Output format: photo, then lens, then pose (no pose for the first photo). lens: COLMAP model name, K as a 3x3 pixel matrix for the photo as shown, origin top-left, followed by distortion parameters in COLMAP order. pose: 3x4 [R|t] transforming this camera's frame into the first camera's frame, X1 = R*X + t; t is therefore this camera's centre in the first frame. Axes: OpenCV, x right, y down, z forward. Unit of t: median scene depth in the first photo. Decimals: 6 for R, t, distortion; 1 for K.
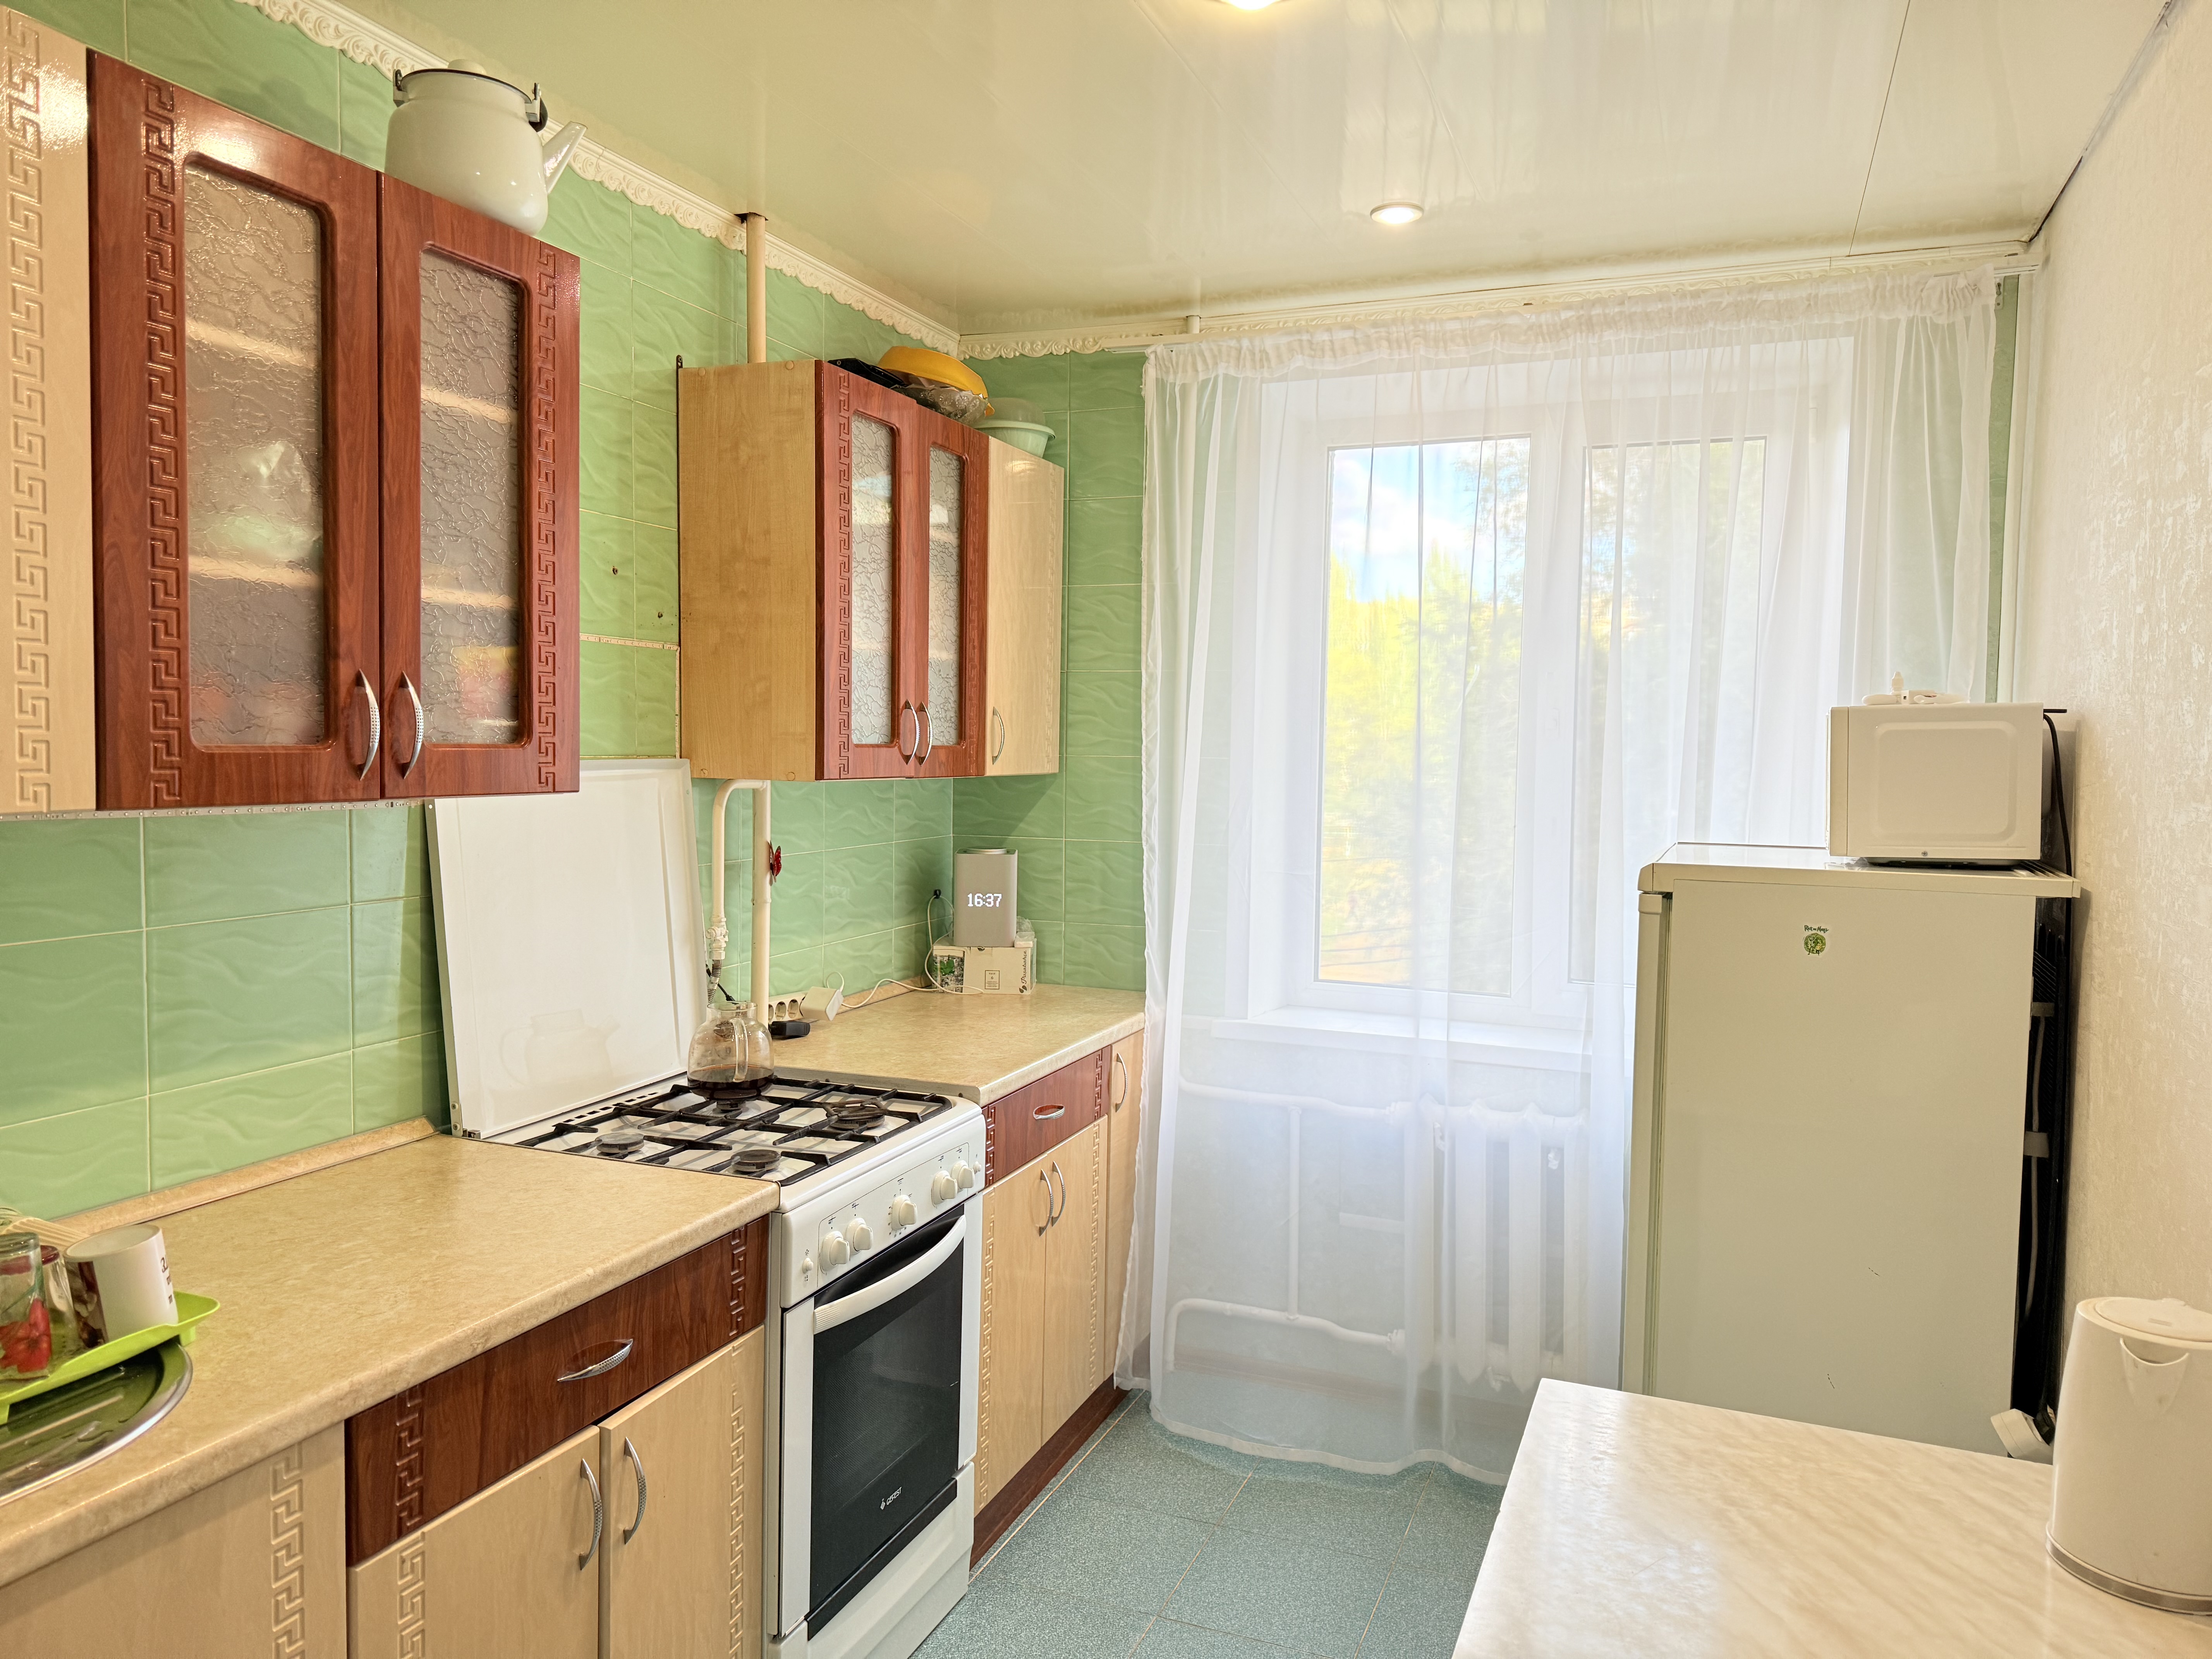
lens RADIAL K [[1576.6, 0, 1090.1], [0, 1576.6, 827.0], [0, 0, 1]] dist [0.044288, -0.035335]
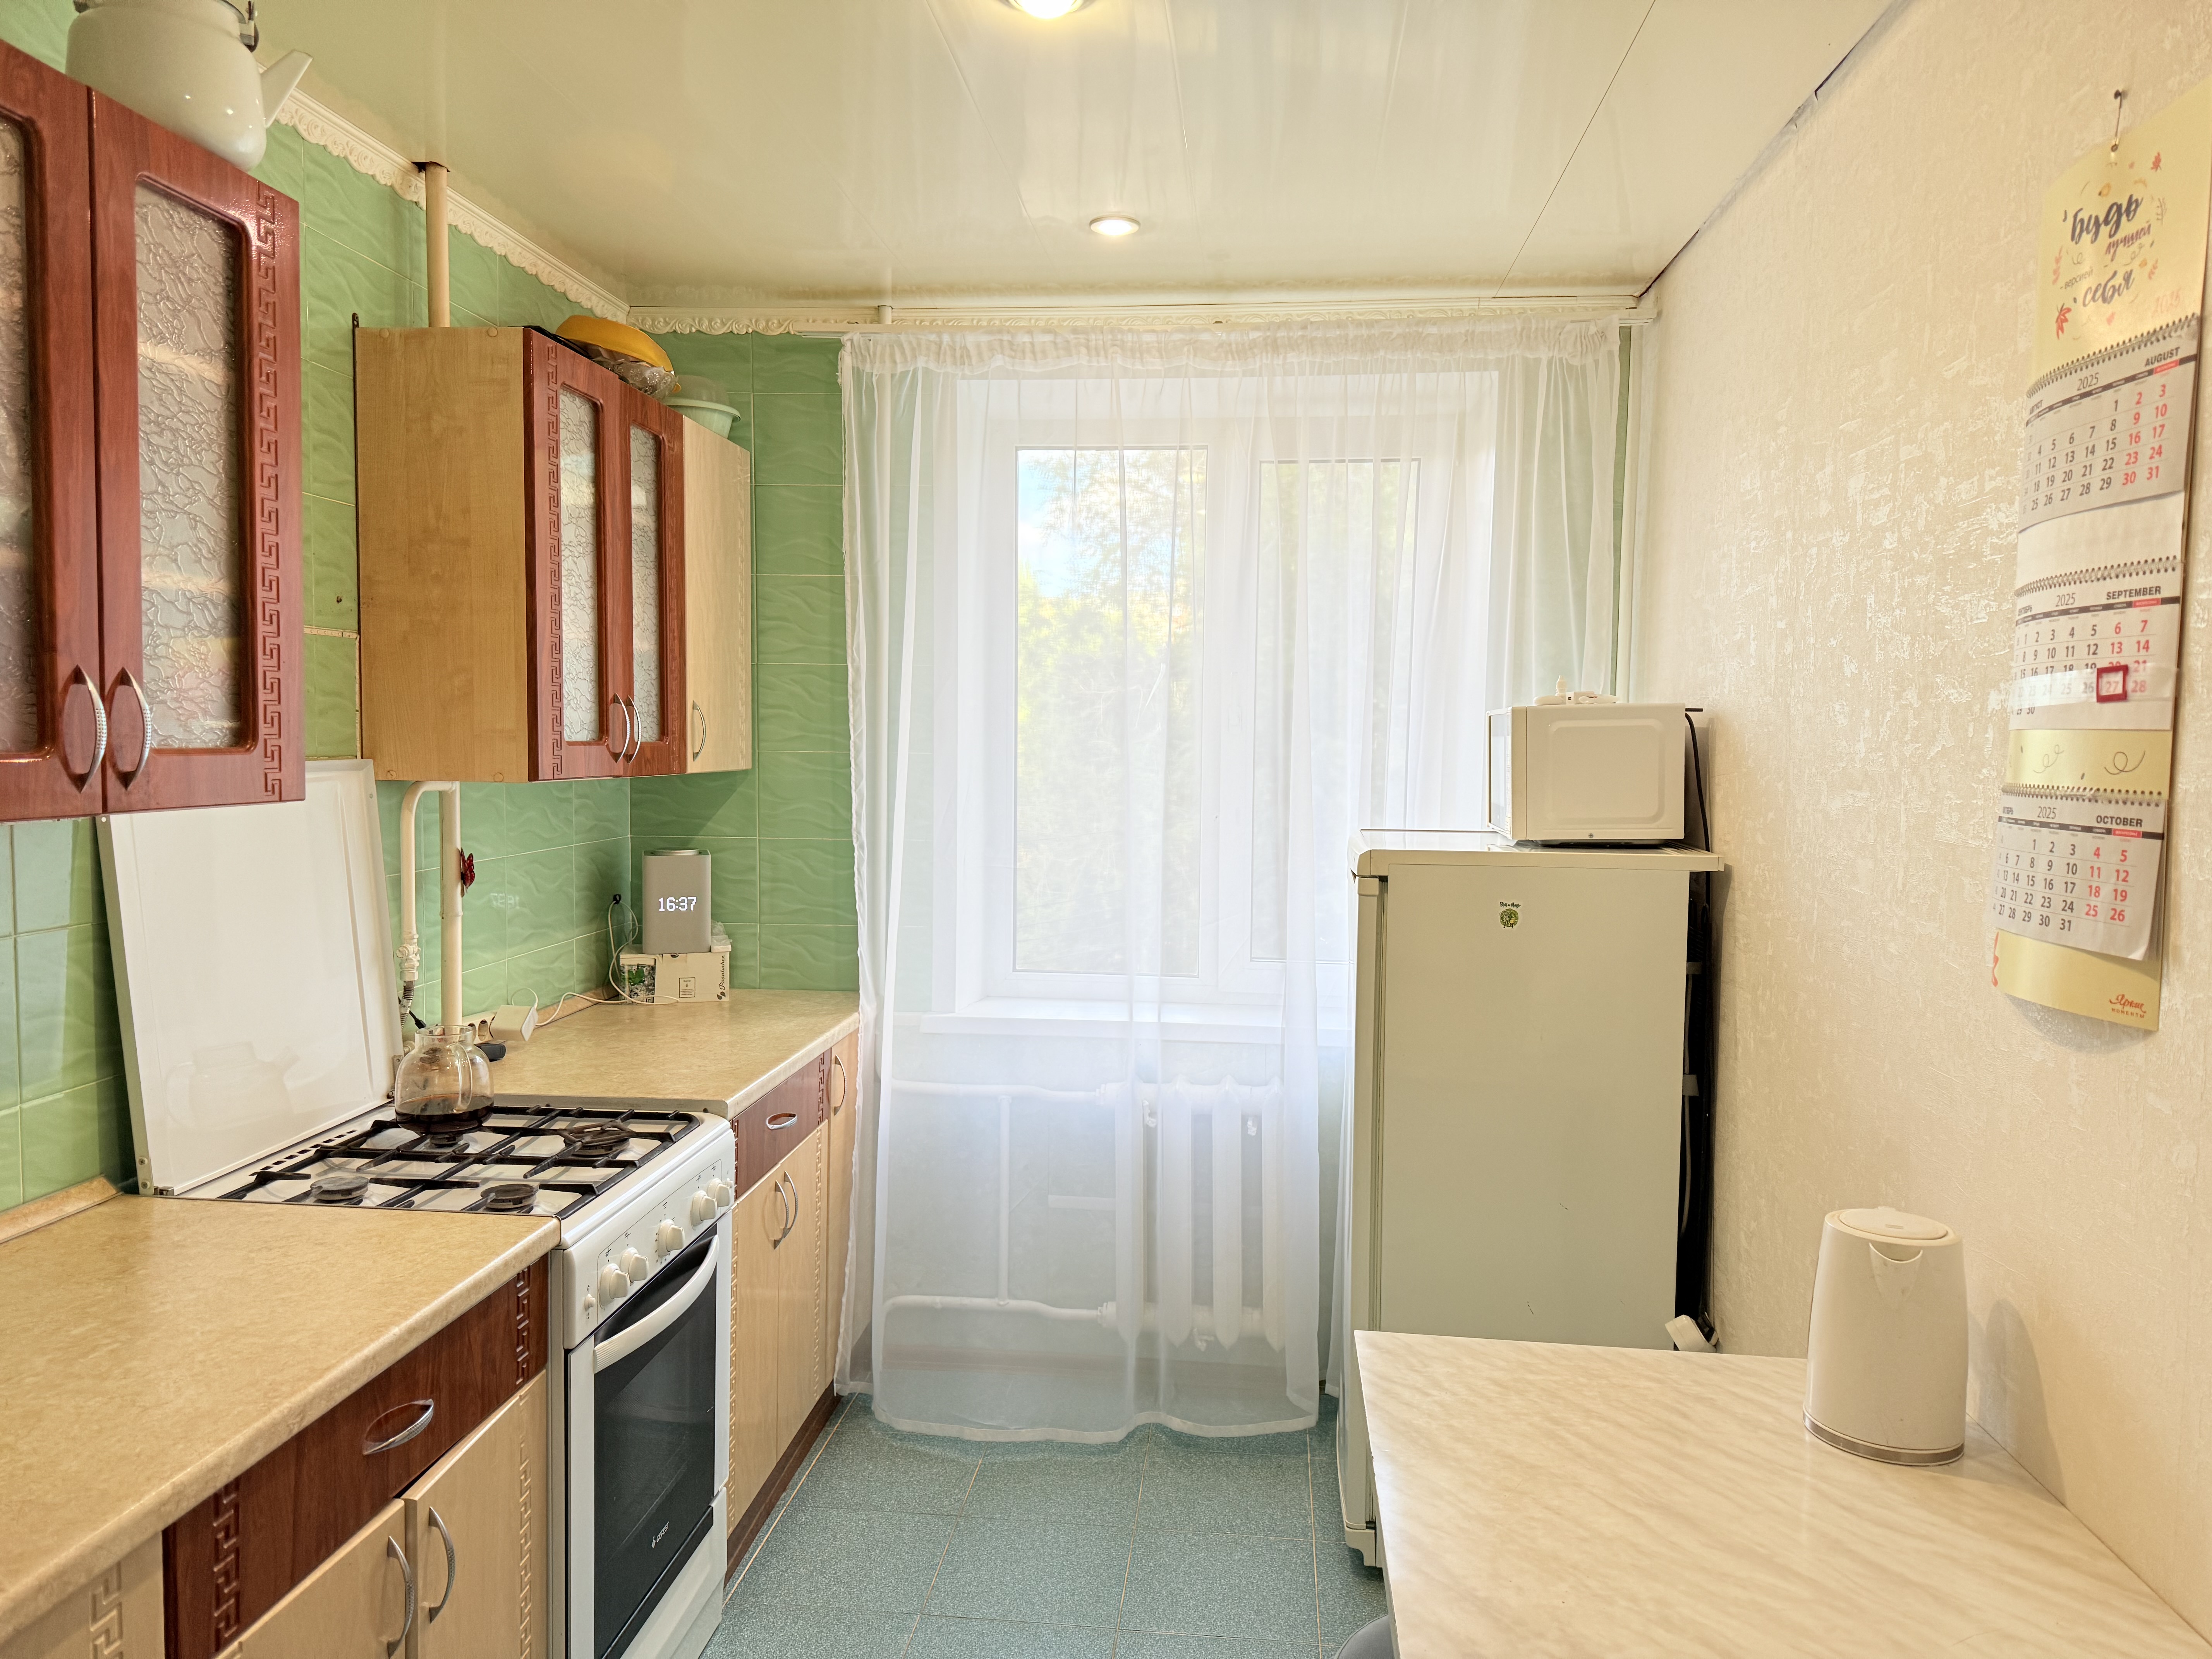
lens RADIAL K [[1576.6, 0, 1111.9], [0, 1576.6, 830.9], [0, 0, 1]] dist [0.044288, -0.035335]
pose [[0.960692, -0.021202, 0.276806, -0.111339], [0.018532, 0.999753, 0.012258, -0.006265], [-0.276997, -0.006647, 0.960848, 0.009012]]
